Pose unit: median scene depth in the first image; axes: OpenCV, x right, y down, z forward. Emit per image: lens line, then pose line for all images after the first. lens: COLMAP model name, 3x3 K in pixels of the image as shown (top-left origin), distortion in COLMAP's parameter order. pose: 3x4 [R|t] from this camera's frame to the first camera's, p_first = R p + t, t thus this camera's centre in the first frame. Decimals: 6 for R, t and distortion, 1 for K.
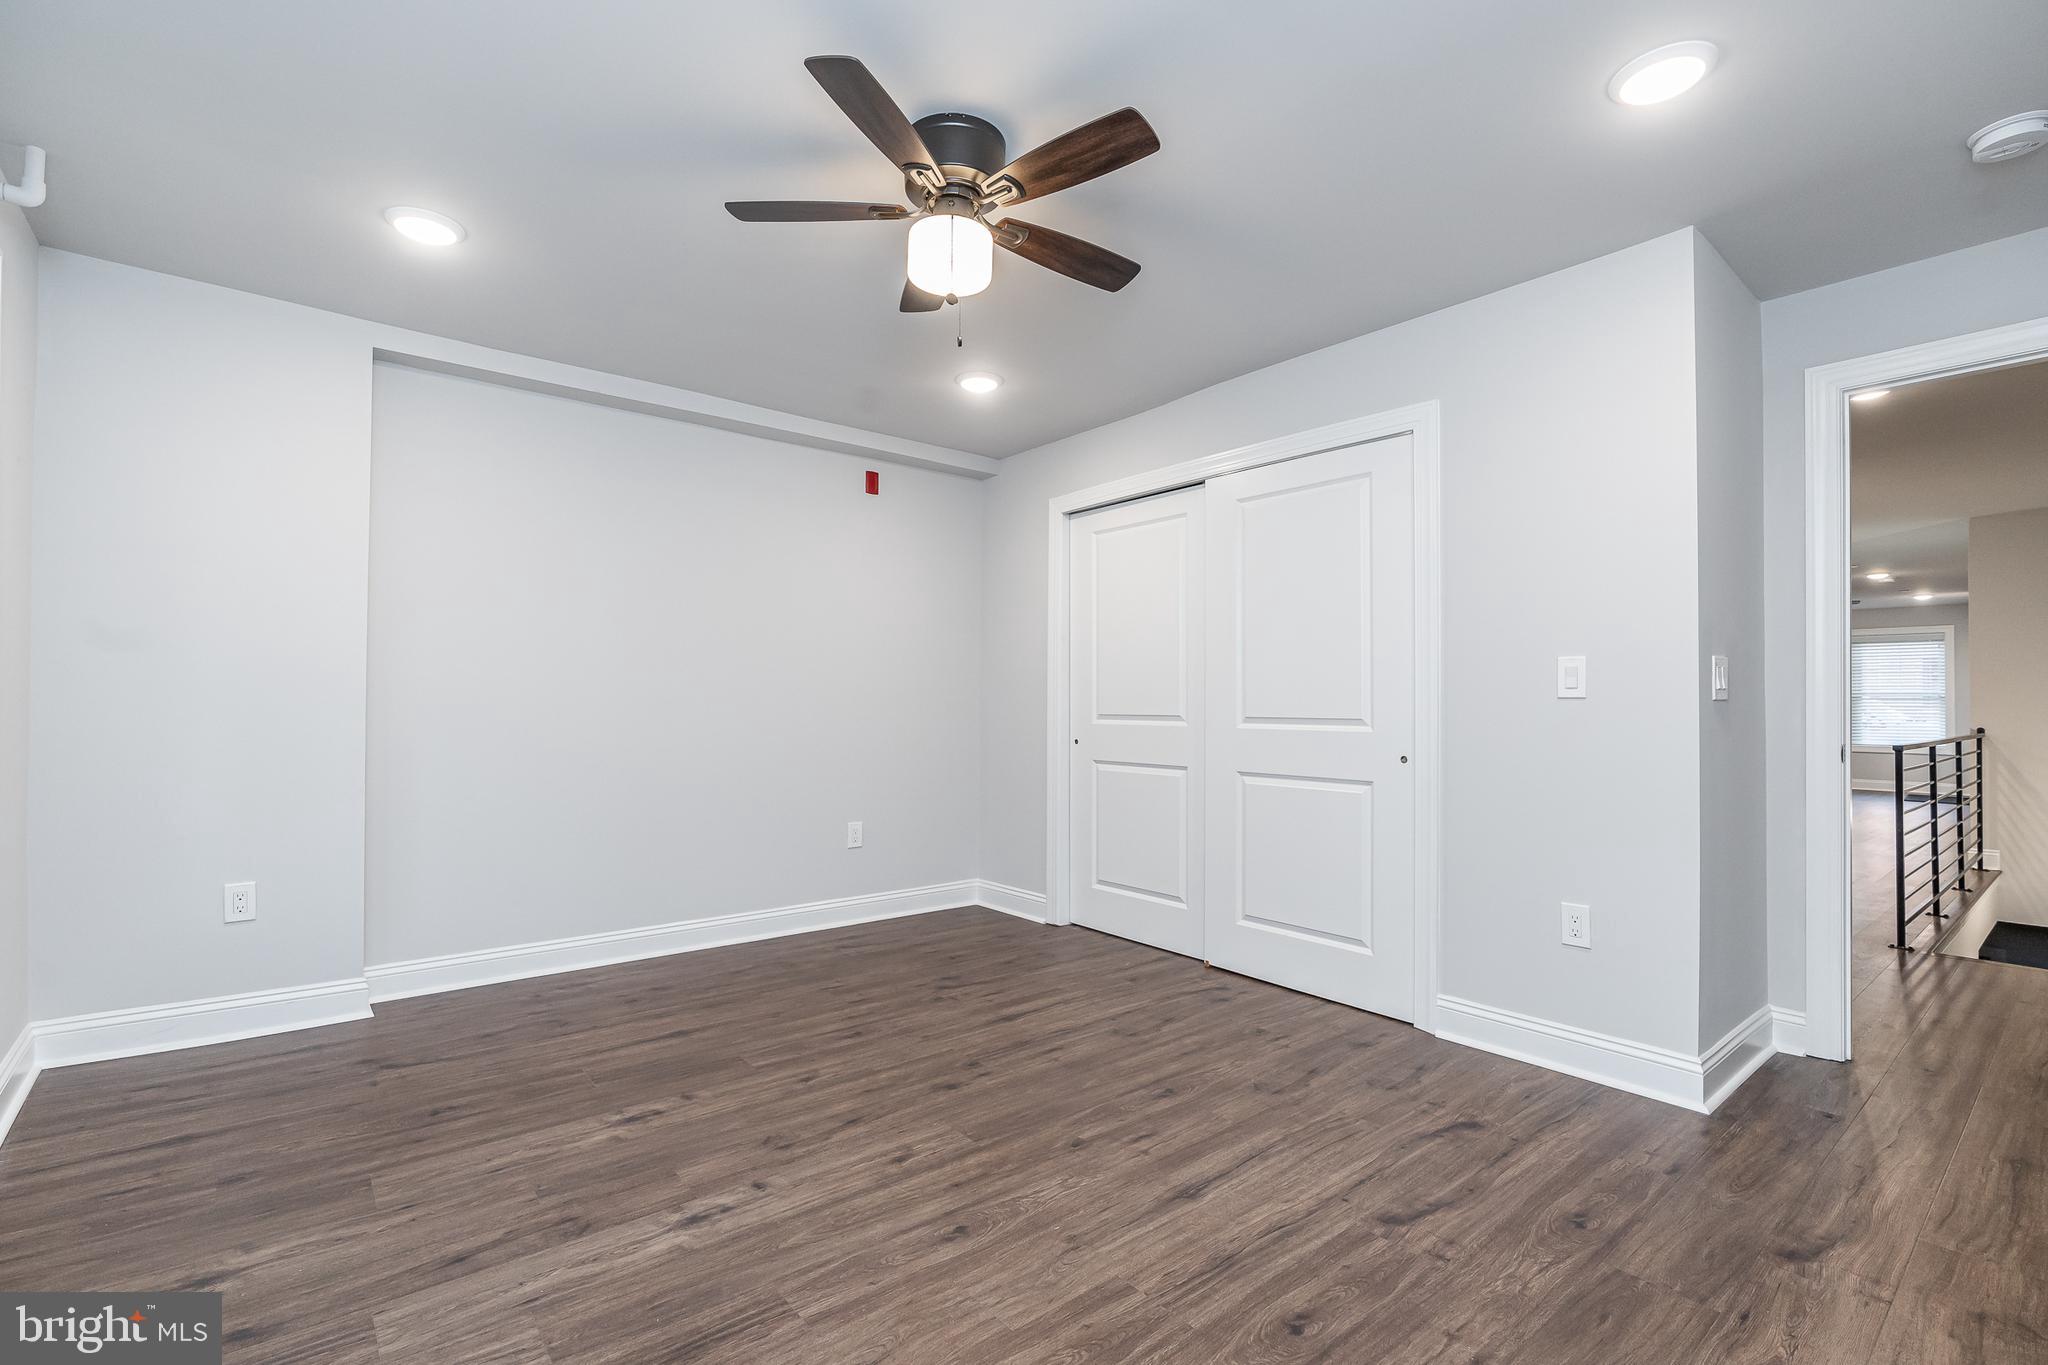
lens RADIAL K [[920.5, 0, 1022.9], [0, 920.5, 688.0], [0, 0, 1]] dist [-0.002915, 0.000337]
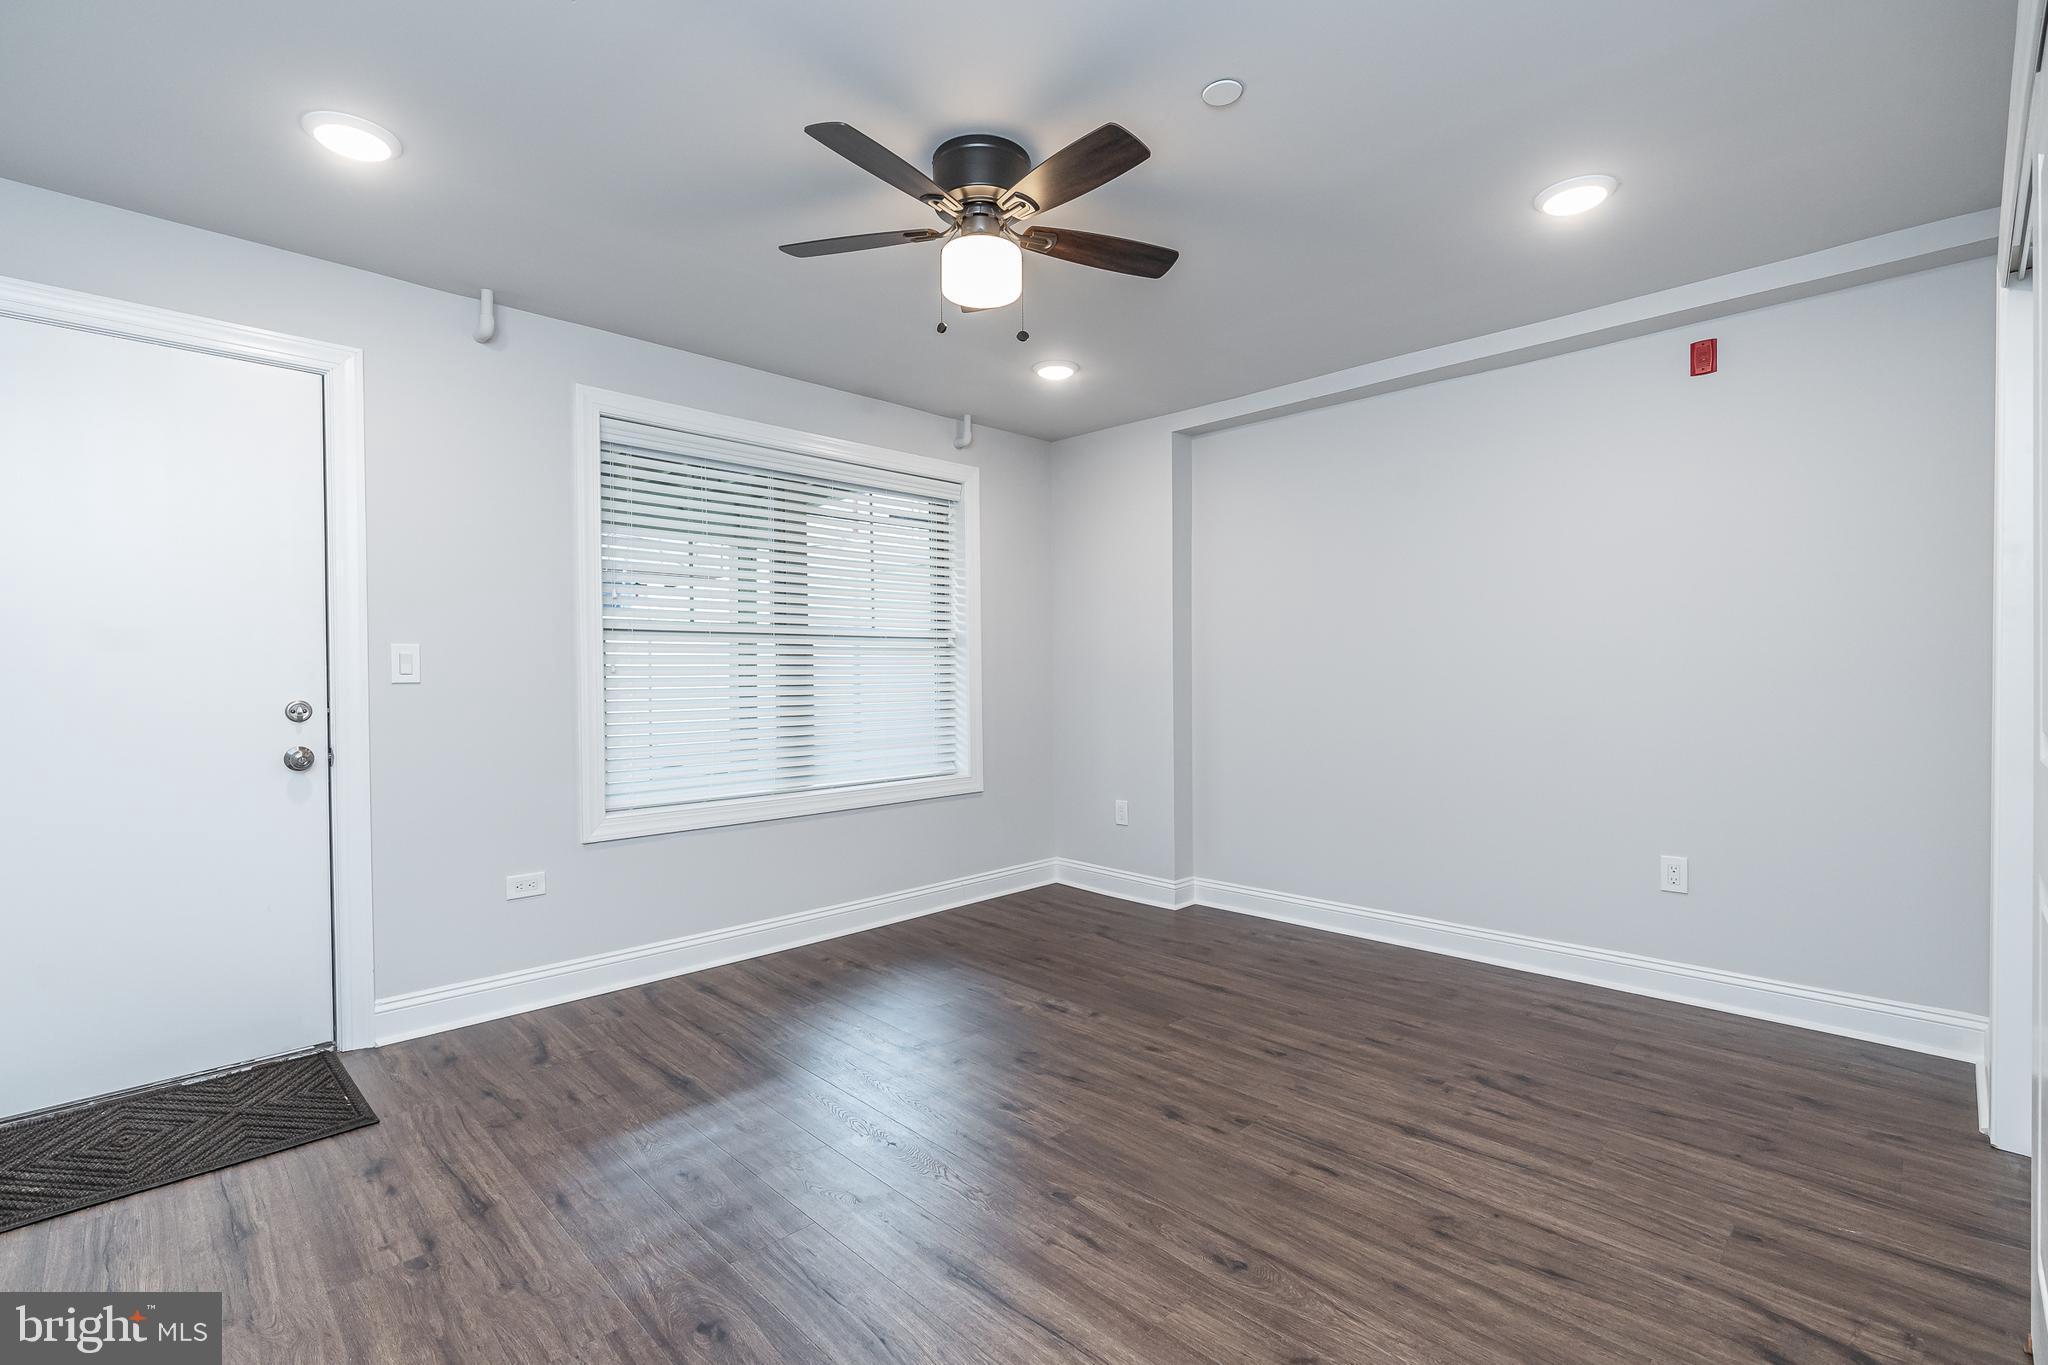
lens RADIAL K [[920.5, 0, 1022.9], [0, 920.5, 688.0], [0, 0, 1]] dist [-0.002915, 0.000337]
pose [[0.090680, 0.004744, -0.995869, 0.773829], [0.025856, 0.999640, 0.007116, 0.001545], [0.995544, -0.026394, 0.090525, 0.745532]]
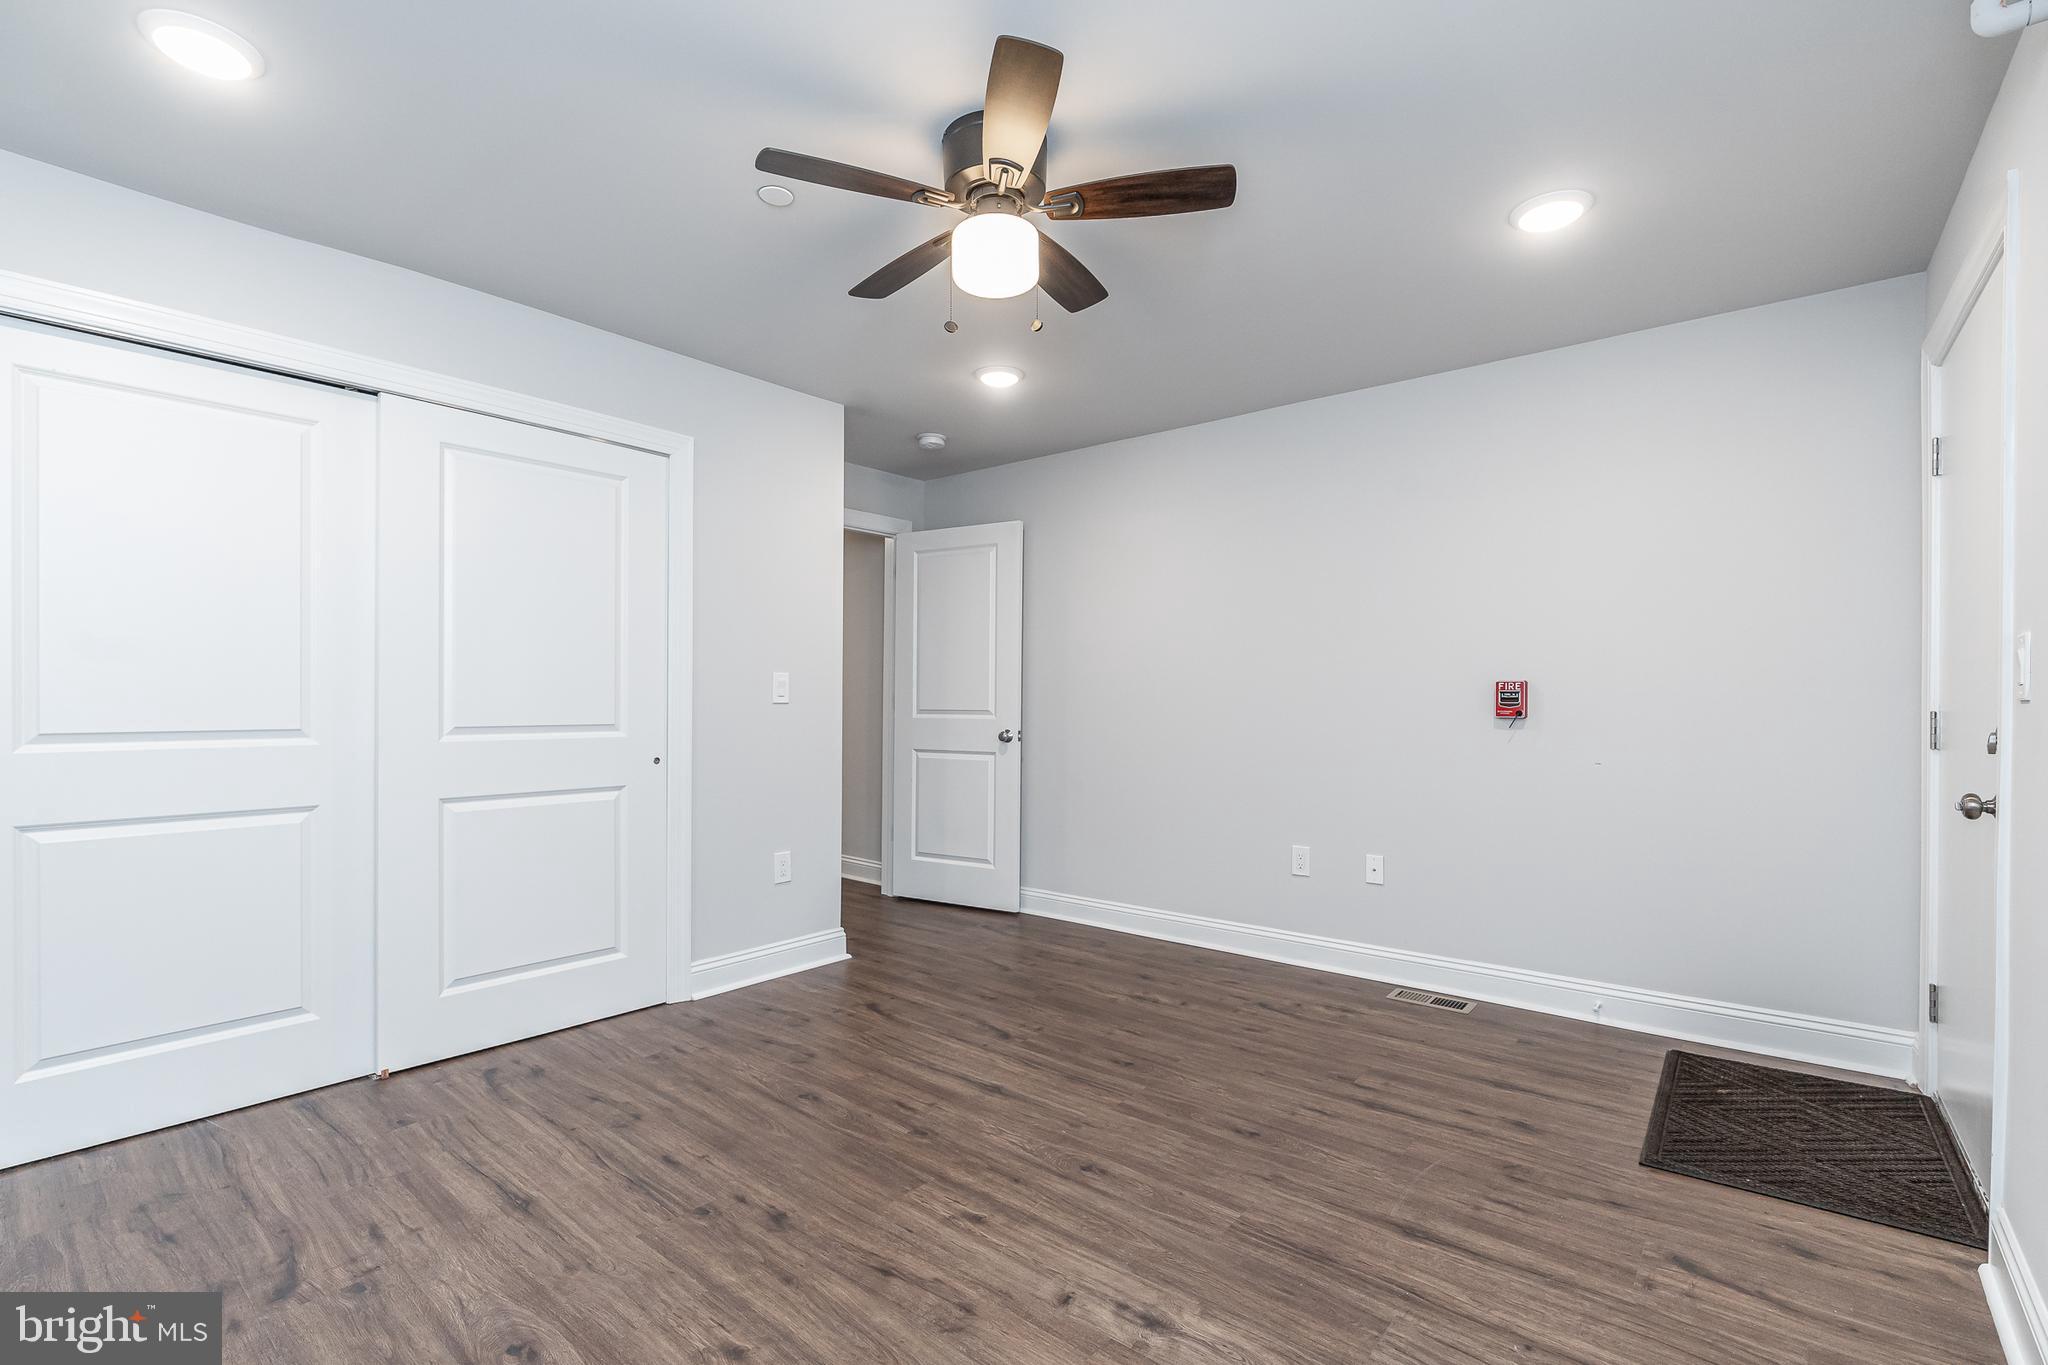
lens RADIAL K [[923.0, 0, 1025.5], [0, 923.0, 709.6], [0, 0, 1]] dist [-0.002904, 0.000038]
pose [[-0.192261, -0.013097, 0.981257, -0.824662], [-0.020054, 0.999755, 0.009415, -0.000062], [-0.981139, -0.017867, -0.192476, 0.909511]]
